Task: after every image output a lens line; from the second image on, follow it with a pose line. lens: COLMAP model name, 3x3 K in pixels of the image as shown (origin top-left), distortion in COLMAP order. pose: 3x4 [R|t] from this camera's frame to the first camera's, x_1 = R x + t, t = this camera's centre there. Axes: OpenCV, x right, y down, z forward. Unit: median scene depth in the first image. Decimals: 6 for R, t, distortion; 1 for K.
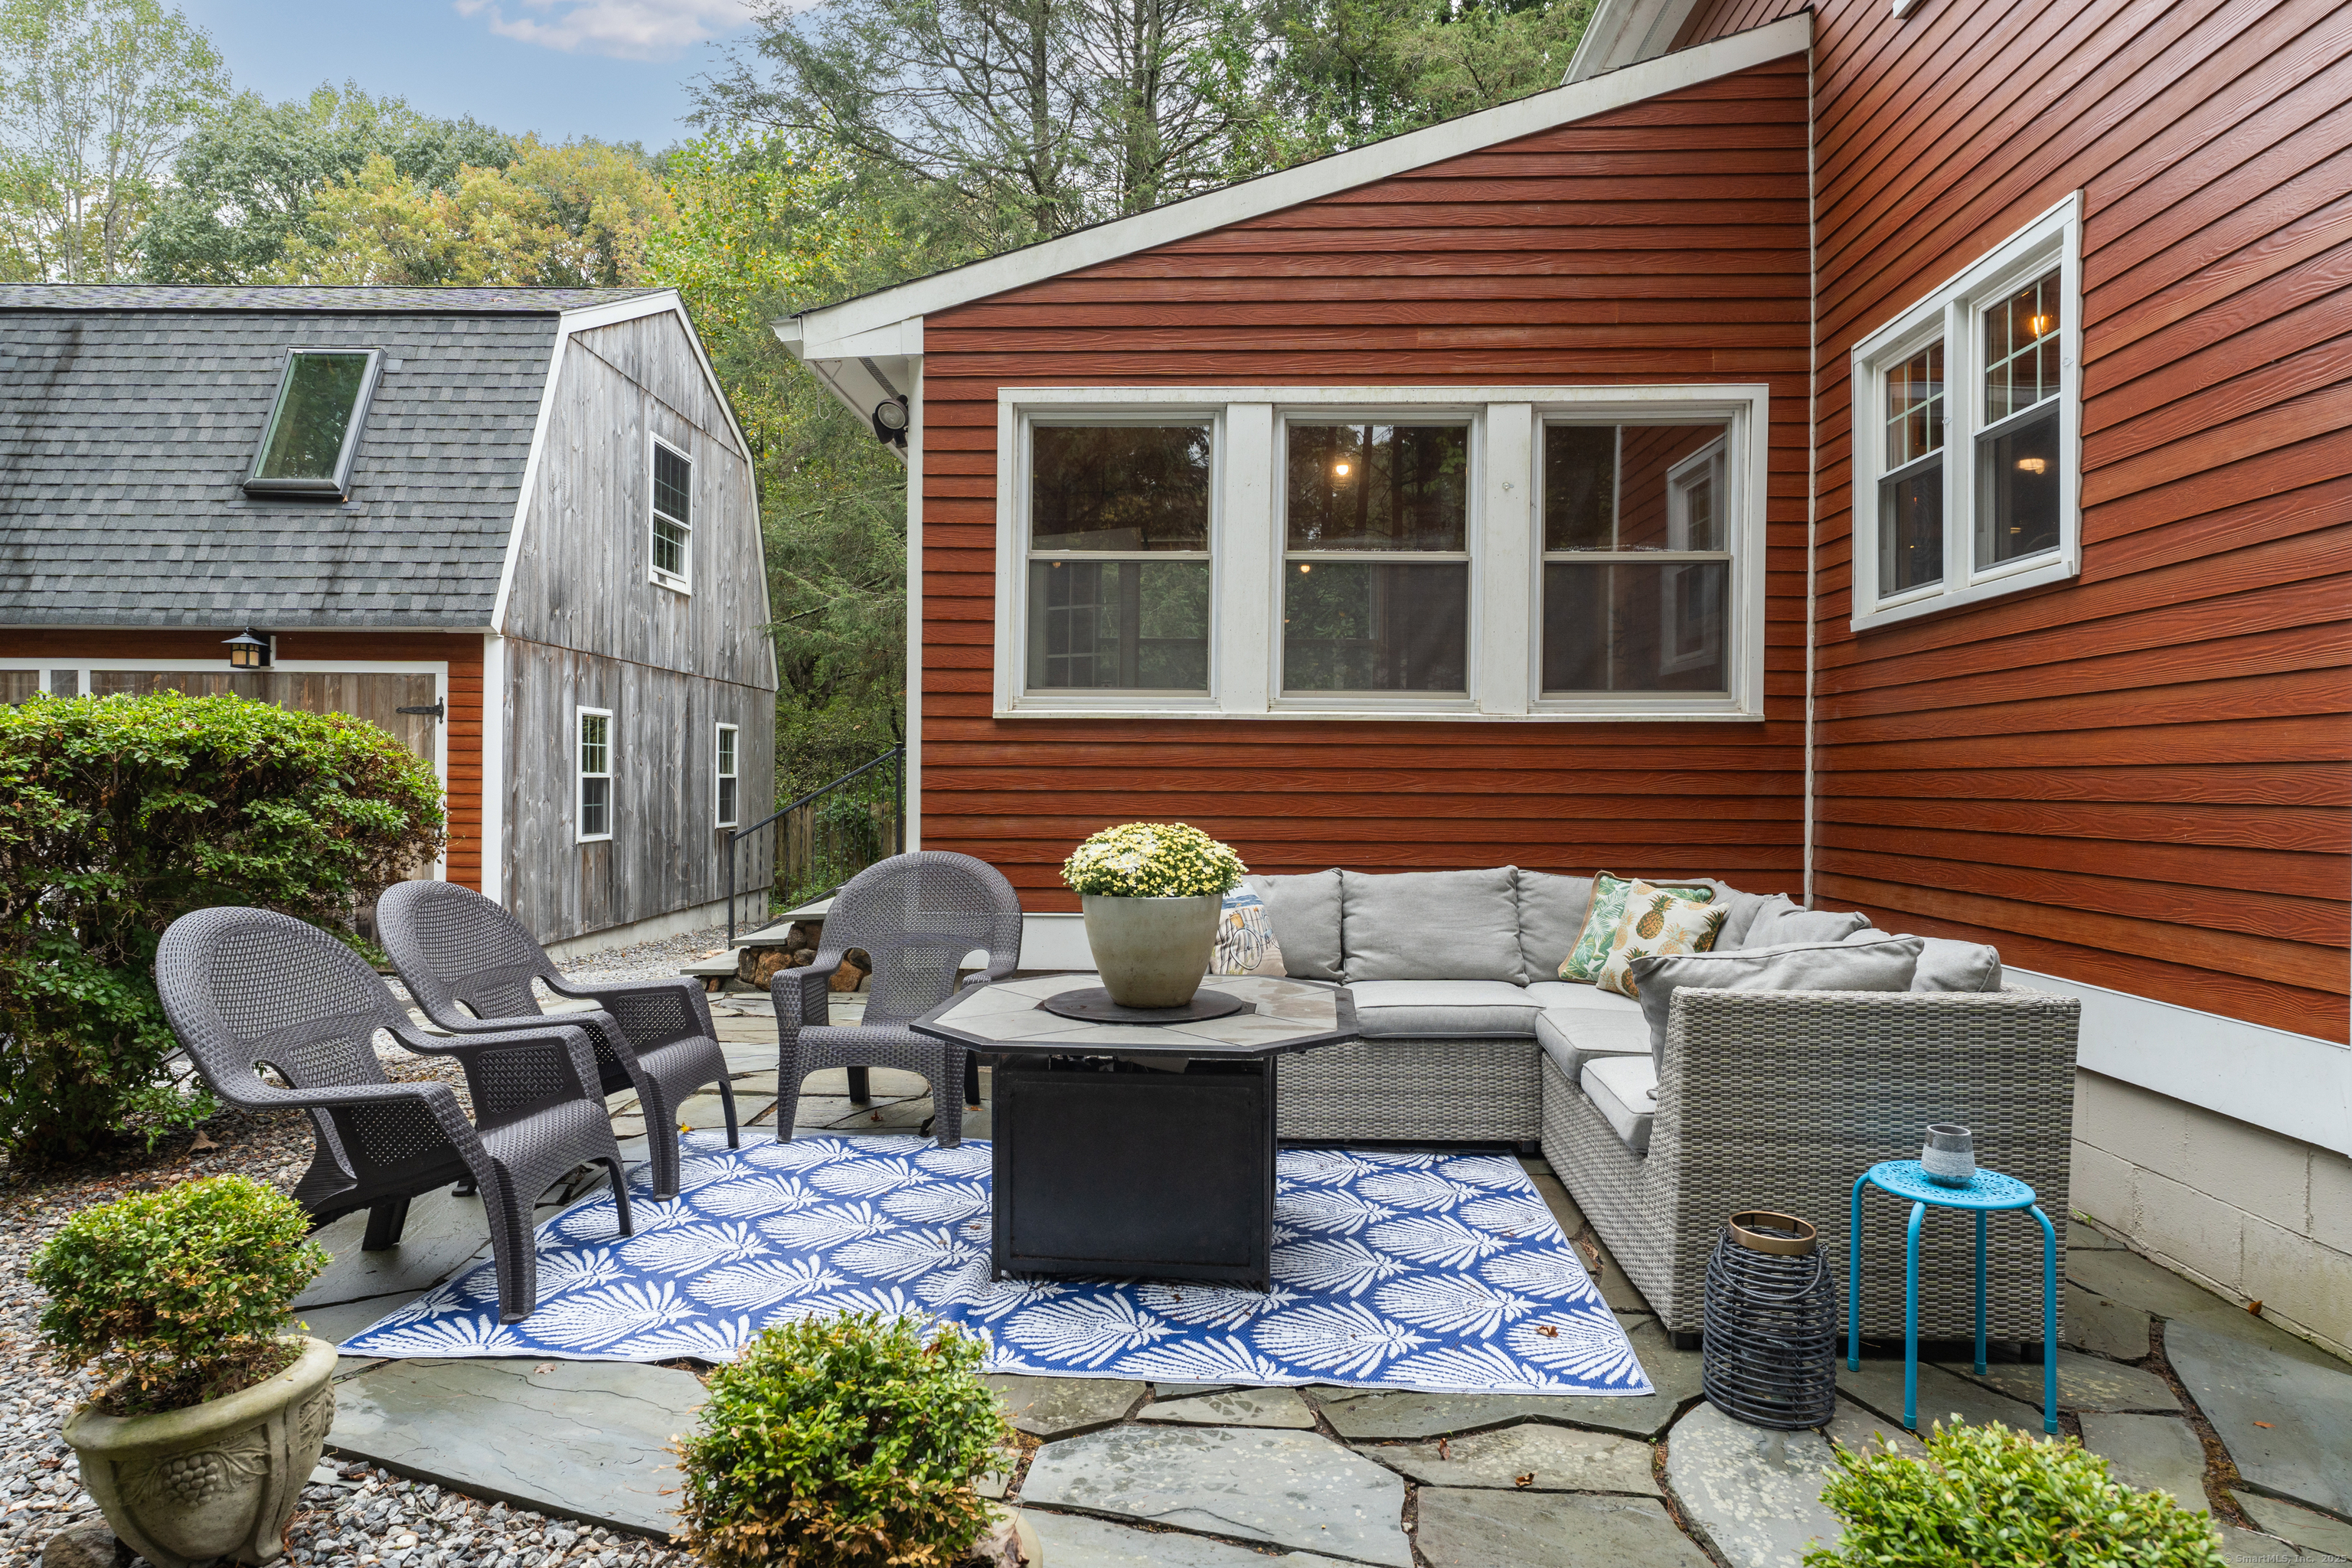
lens RADIAL K [[1400.7, 0, 1175.3], [0, 1400.7, 778.0], [0, 0, 1]] dist [-0.000085, 0.001958]
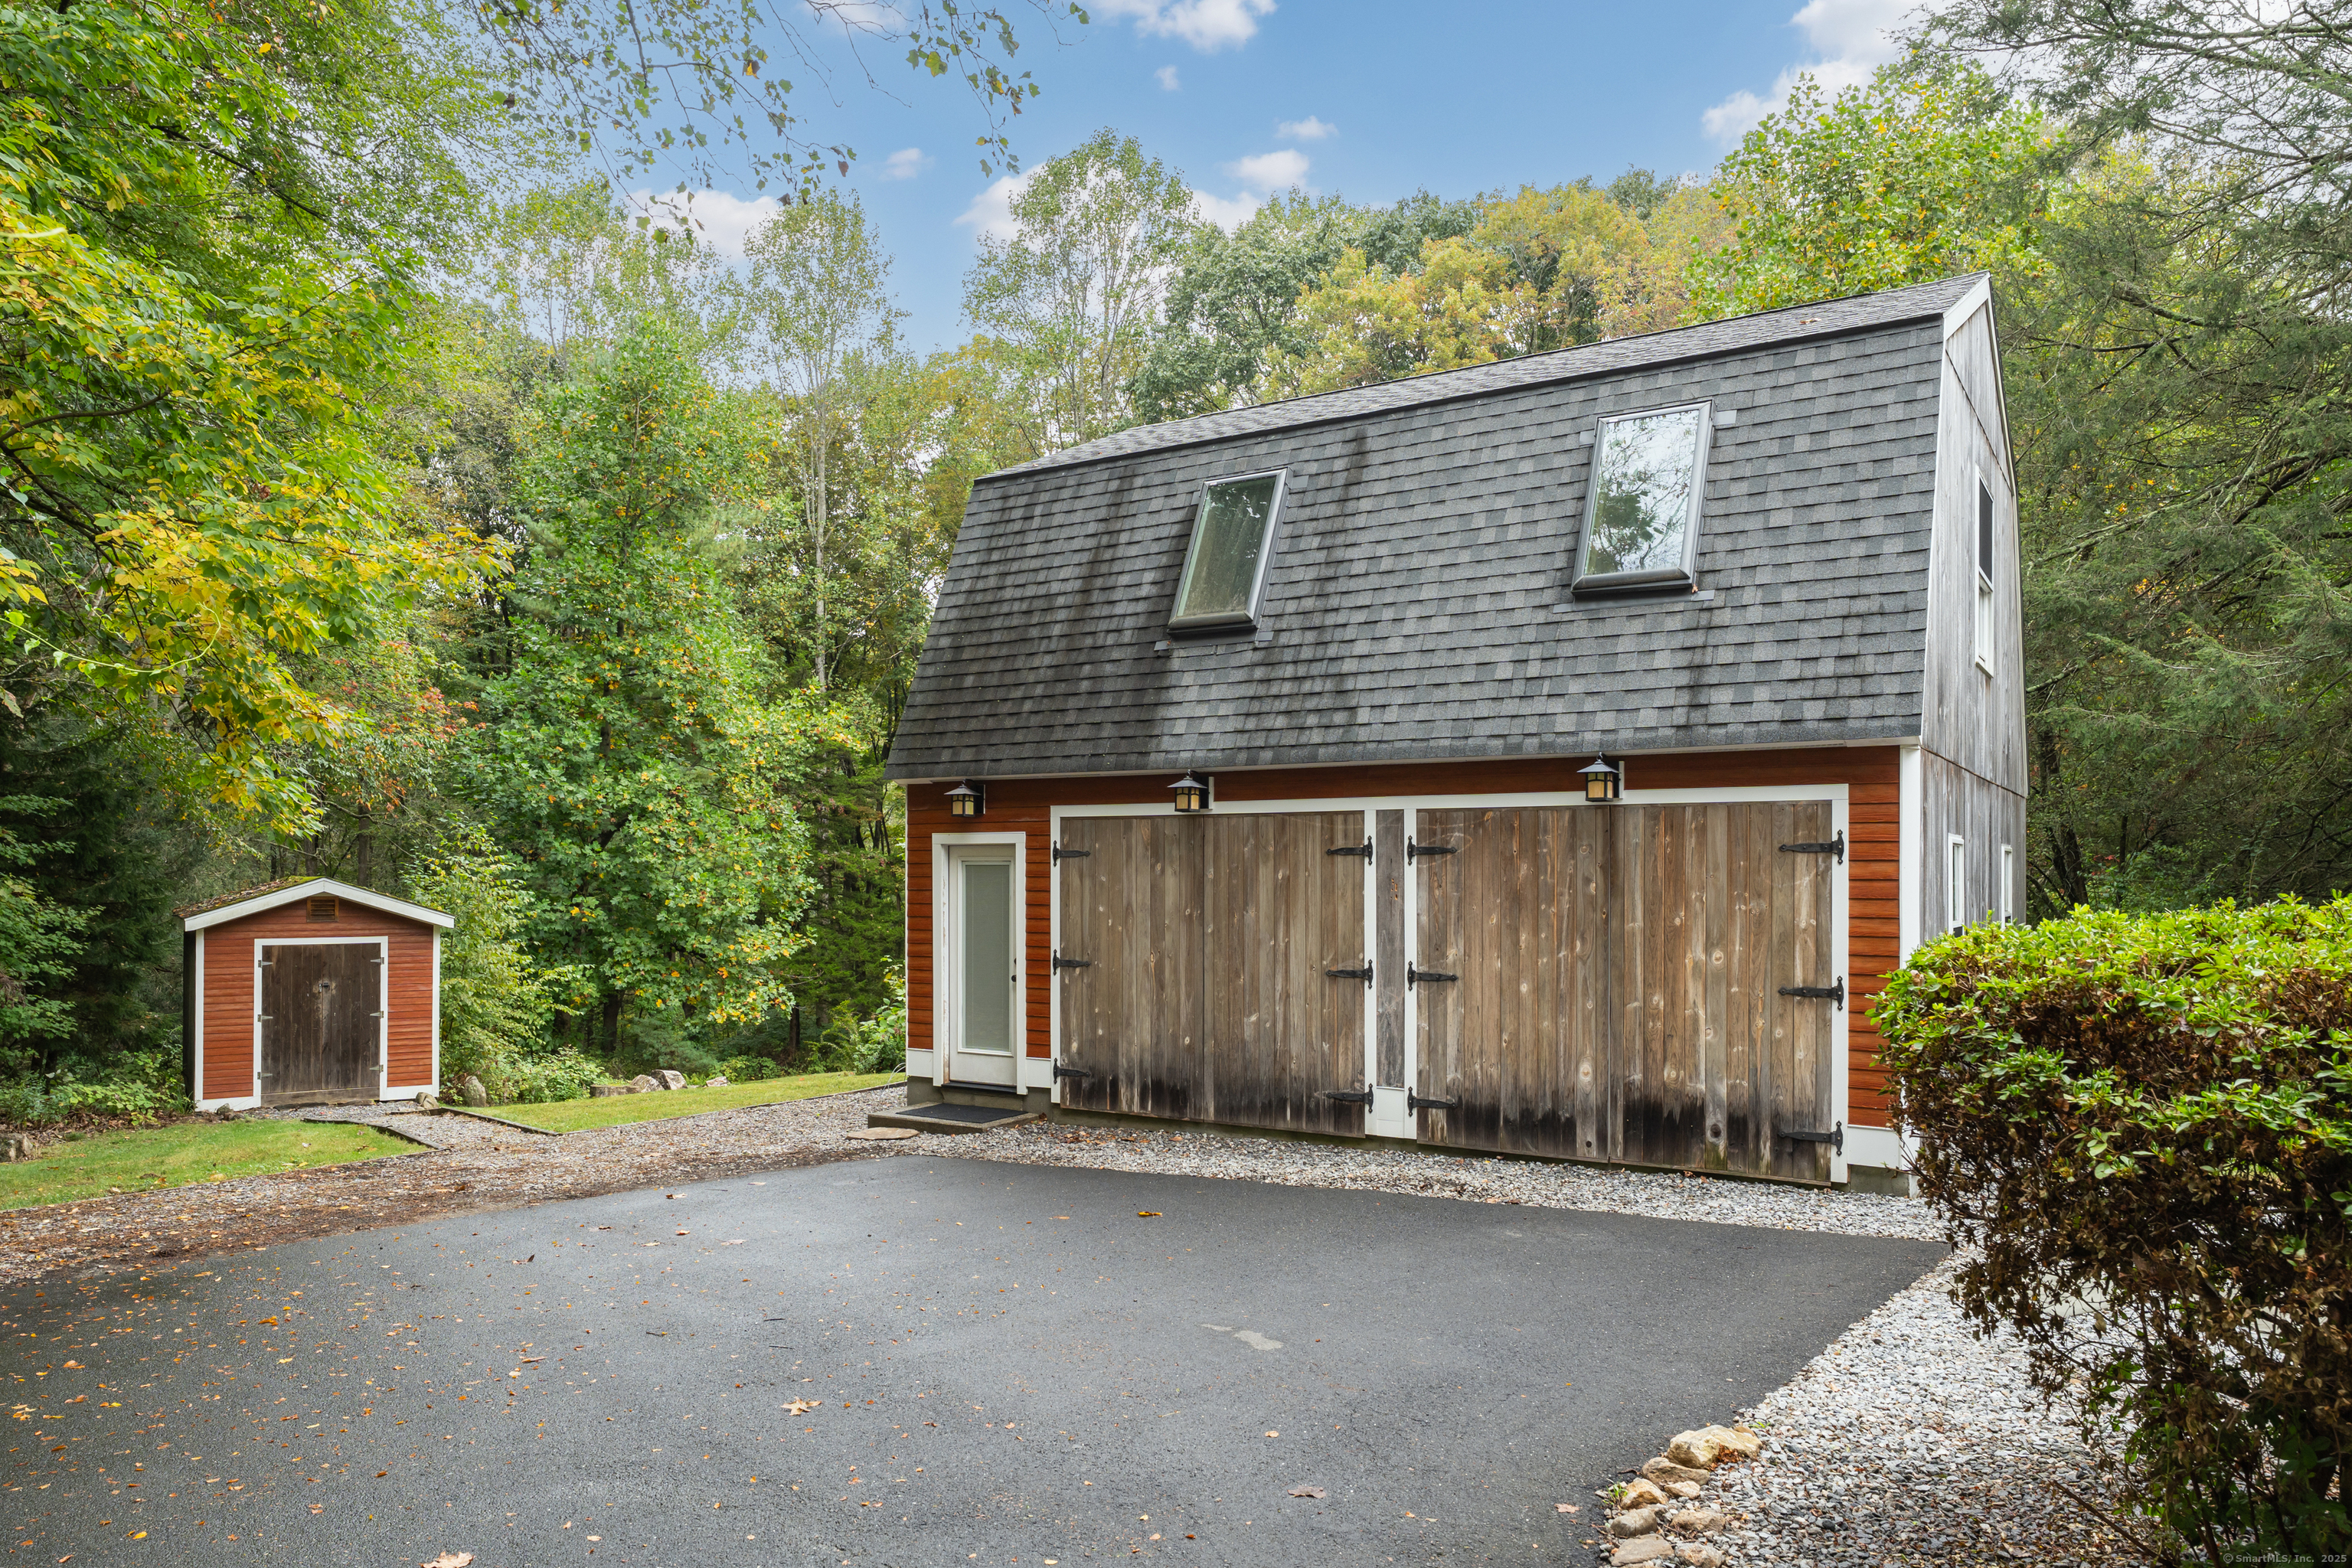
lens RADIAL K [[1587.1, 0, 1172.9], [0, 1587.1, 867.9], [0, 0, 1]] dist [0.000703, -0.001598]
pose [[0.843564, -0.009884, -0.536937, -0.364752], [0.004982, 0.999932, -0.010581, -0.029592], [0.537005, 0.006250, 0.843556, 0.063065]]
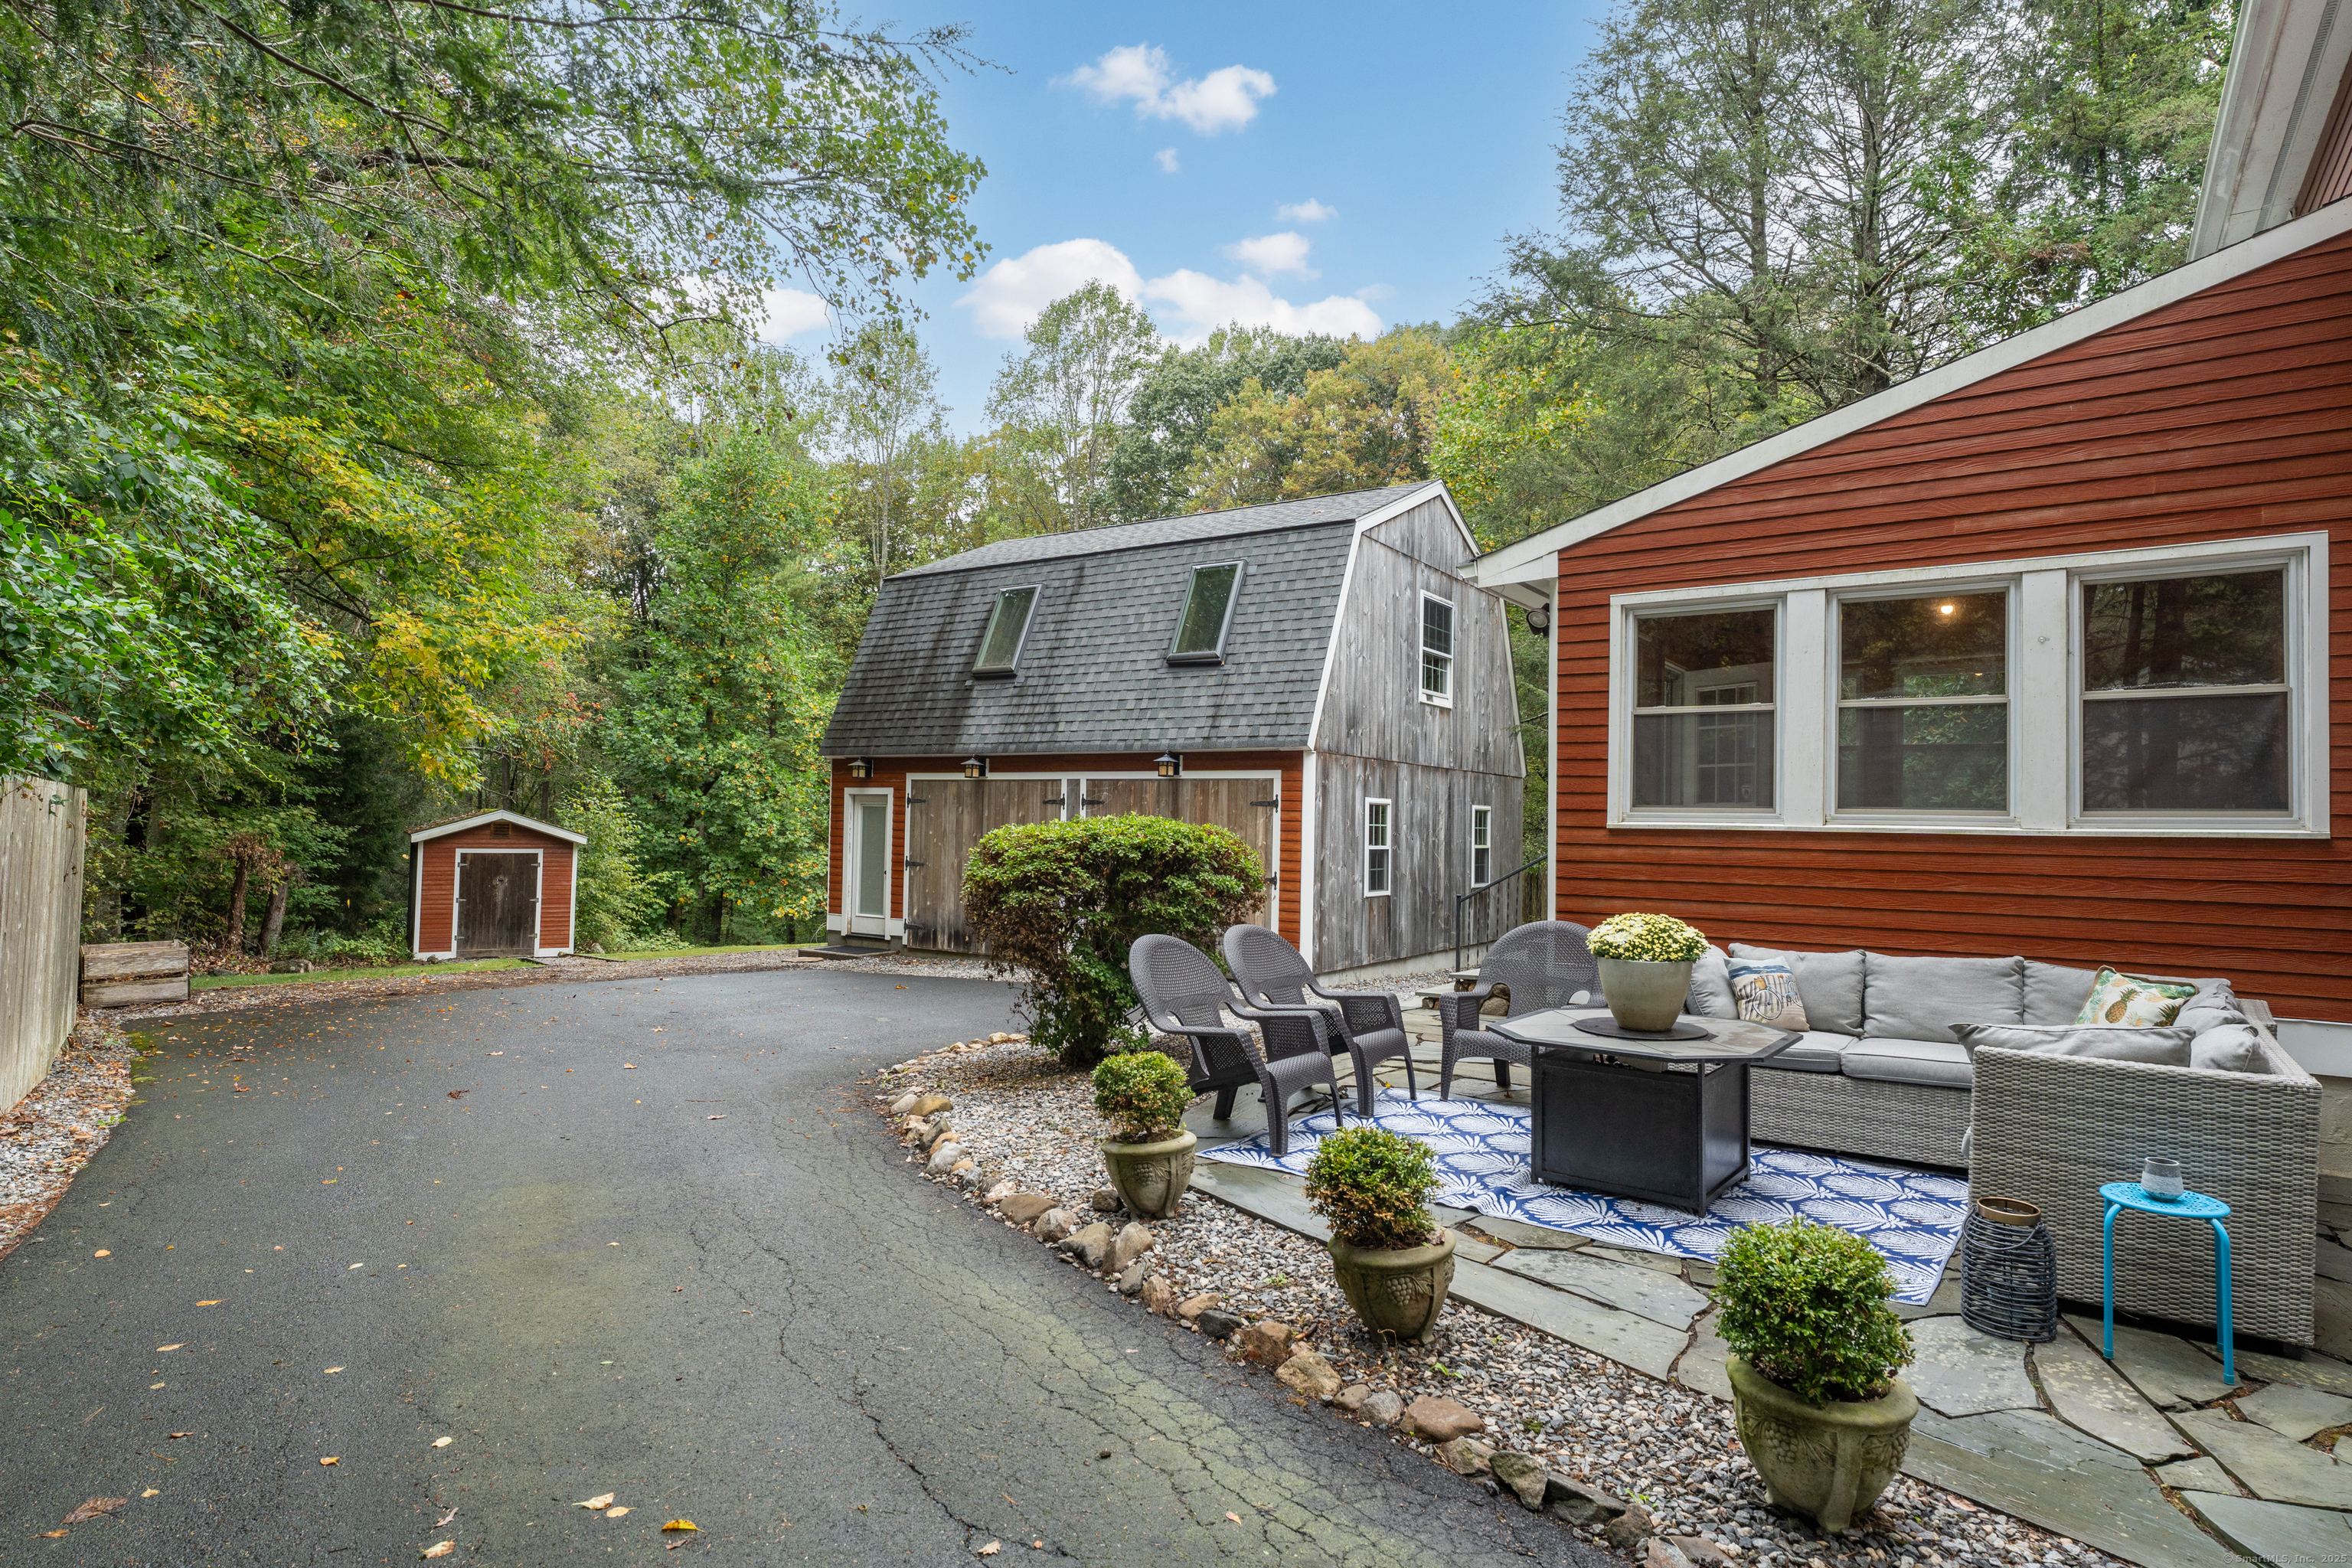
lens RADIAL K [[1251.9, 0, 1176.0], [0, 1251.9, 784.0], [0, 0, 1]] dist [-0.001879, -0.000449]
pose [[0.838123, -0.009649, -0.545396, 0.102692], [-0.013332, 0.999183, -0.038165, -0.017407], [0.545318, 0.039258, 0.837309, -0.155950]]
